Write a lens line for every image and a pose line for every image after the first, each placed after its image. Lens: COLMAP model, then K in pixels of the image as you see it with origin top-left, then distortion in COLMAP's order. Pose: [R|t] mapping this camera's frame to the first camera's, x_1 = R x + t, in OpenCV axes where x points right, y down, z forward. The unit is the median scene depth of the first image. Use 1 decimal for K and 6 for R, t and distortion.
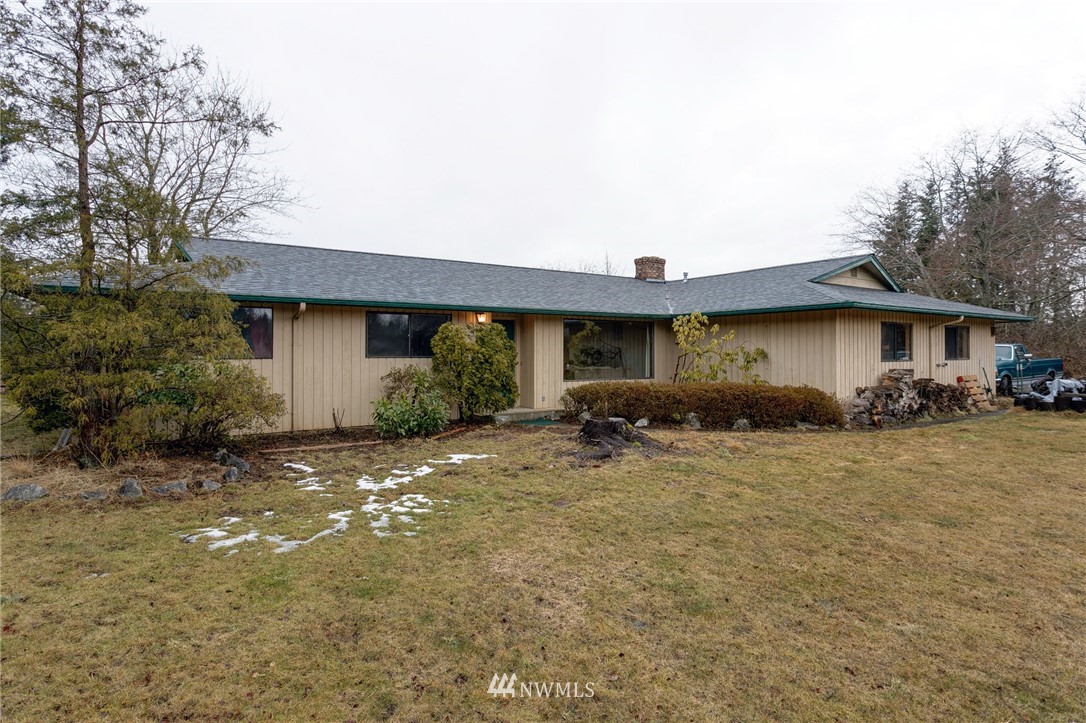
lens RADIAL K [[580.3, 0, 543.8], [0, 580.3, 355.1], [0, 0, 1]] dist [-0.002867, -0.000130]
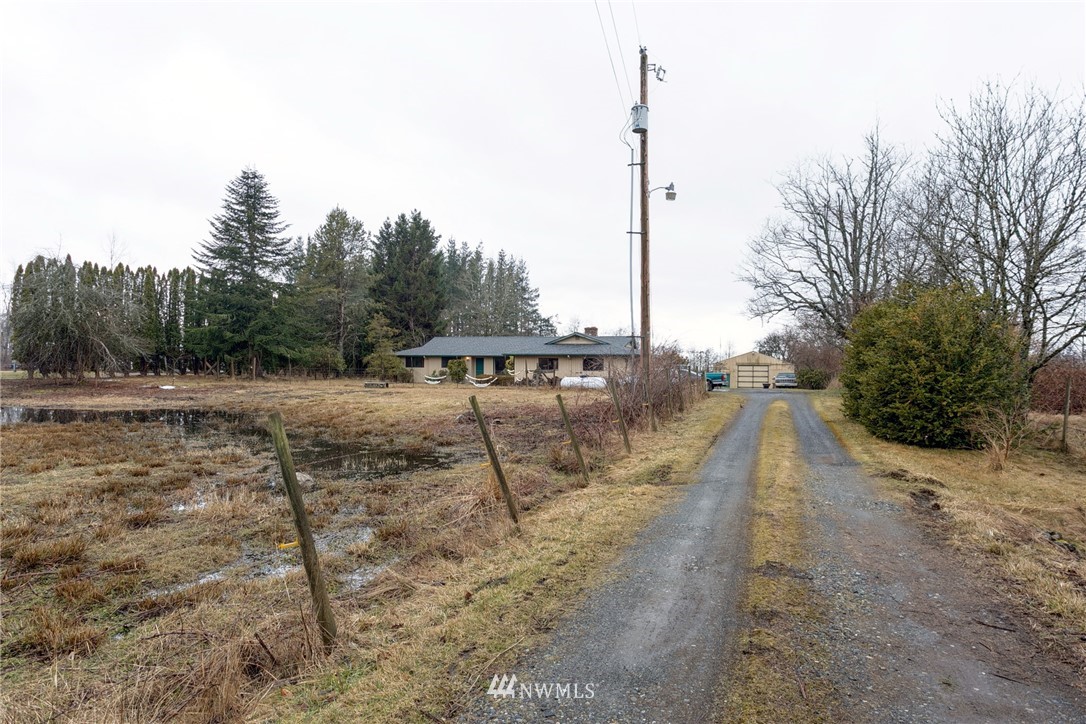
lens RADIAL K [[651.6, 0, 542.9], [0, 651.6, 364.3], [0, 0, 1]] dist [0.005272, 0.002103]
pose [[0.614624, 0.003607, -0.788812, 3.525232], [-0.017053, 0.999817, -0.008716, 0.007912], [0.788636, 0.018809, 0.614573, -1.244266]]
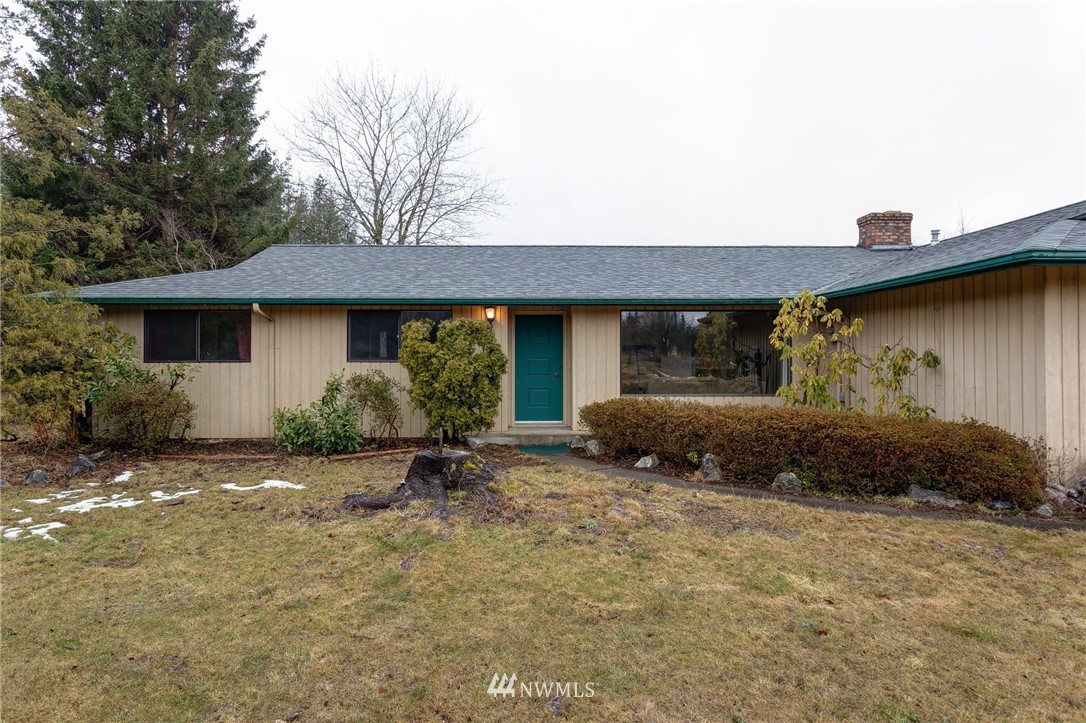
lens RADIAL K [[634.4, 0, 542.7], [0, 634.4, 359.8], [0, 0, 1]] dist [0.001157, 0.001485]
pose [[0.842329, 0.004114, -0.538949, 0.411209], [-0.002640, 0.999990, 0.003508, -0.002697], [0.538958, -0.001532, 0.842331, 0.291353]]
